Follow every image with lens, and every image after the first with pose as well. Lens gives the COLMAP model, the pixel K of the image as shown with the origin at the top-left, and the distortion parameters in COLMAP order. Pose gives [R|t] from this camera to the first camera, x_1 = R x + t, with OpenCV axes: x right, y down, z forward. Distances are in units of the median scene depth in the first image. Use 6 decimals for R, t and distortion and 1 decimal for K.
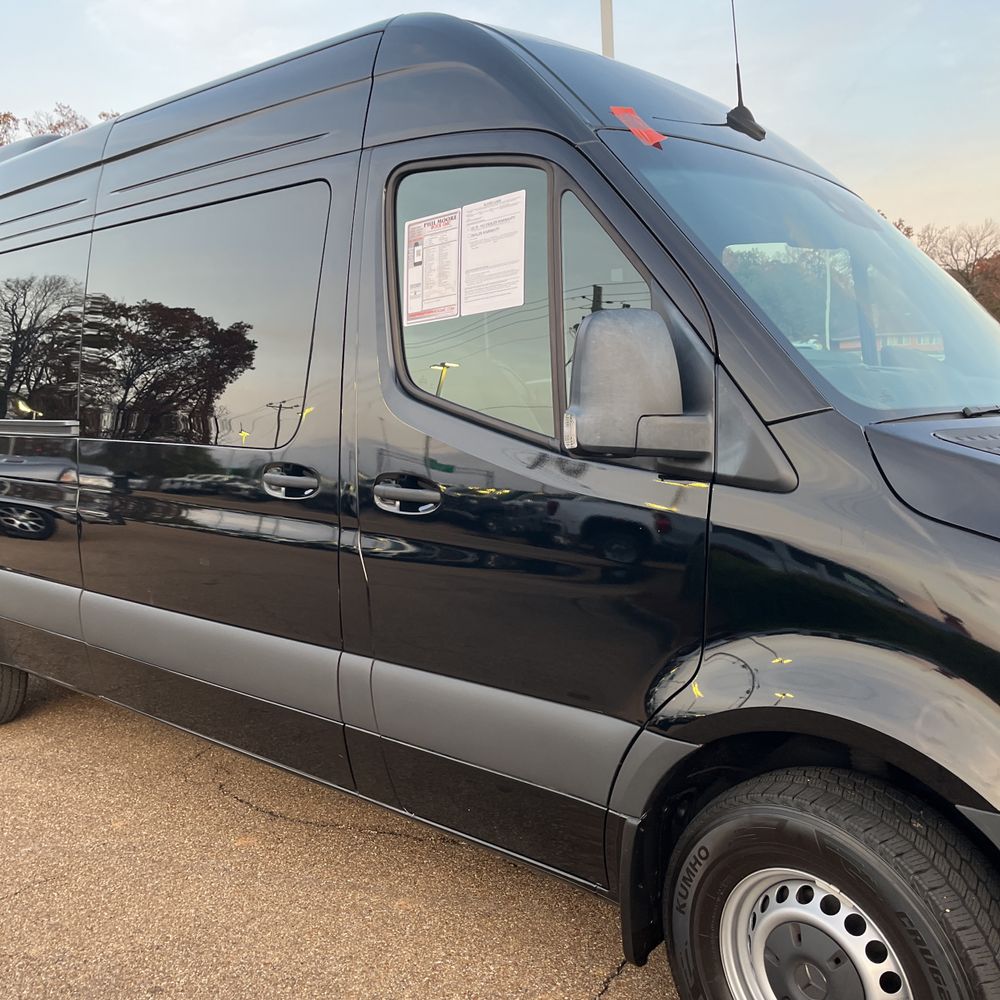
lens RADIAL K [[988.8, 0, 494.1], [0, 988.8, 505.6], [0, 0, 1]] dist [0.084197, -0.113986]
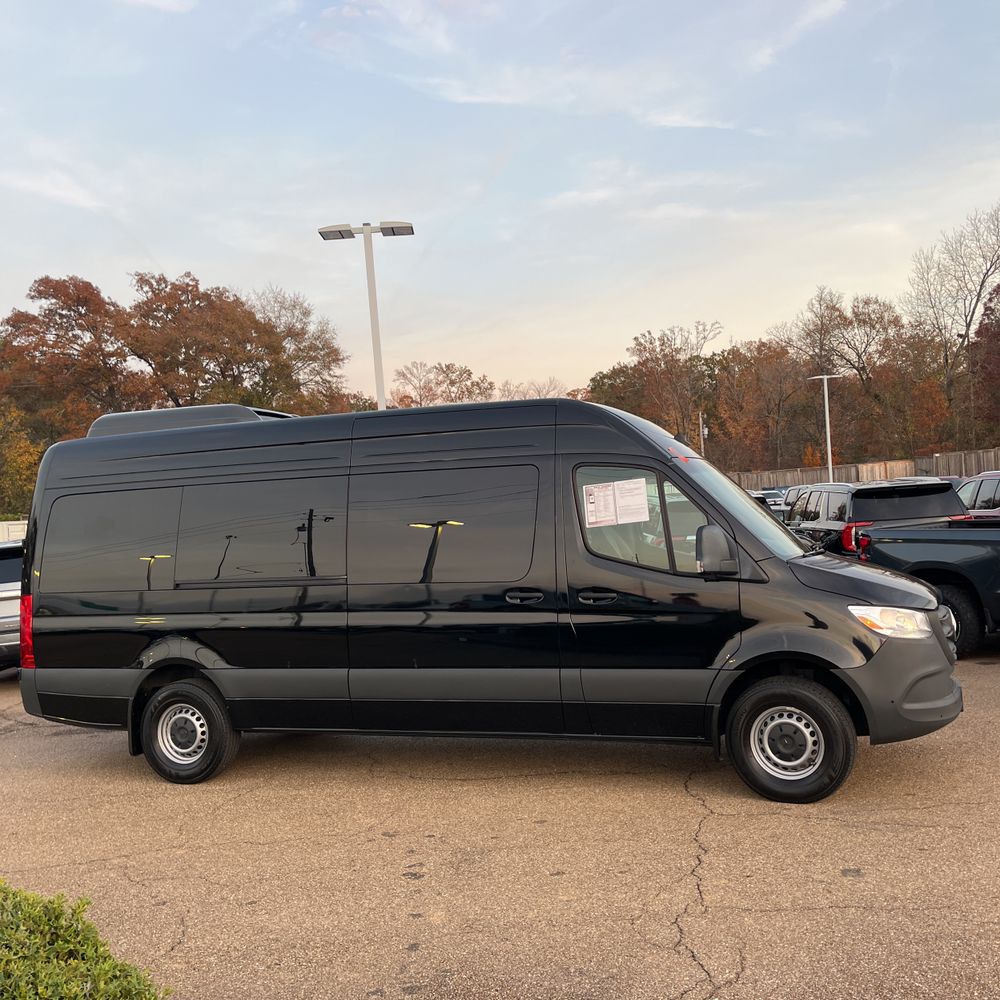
lens RADIAL K [[987.4, 0, 500.8], [0, 987.4, 494.9], [0, 0, 1]] dist [0.067951, -0.087501]
pose [[0.923085, -0.017871, 0.384179, -1.274523], [0.074741, 0.988211, -0.133615, 0.051469], [-0.377263, 0.152052, 0.913539, -1.208900]]
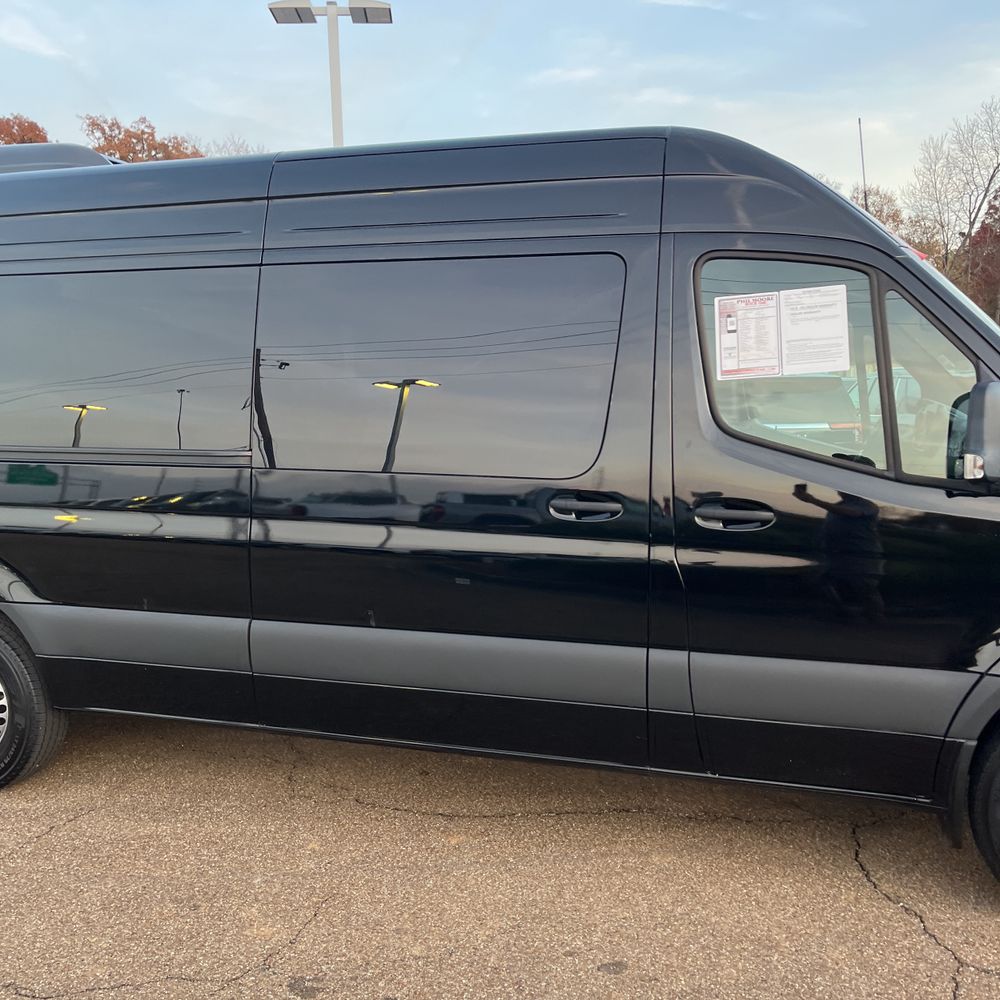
lens RADIAL K [[987.4, 0, 500.8], [0, 987.4, 494.9], [0, 0, 1]] dist [0.067951, -0.087501]
pose [[0.909763, -0.017952, 0.414740, -0.895985], [0.028542, 0.999405, -0.019349, -0.021274], [-0.414146, 0.029441, 0.909734, -0.016502]]
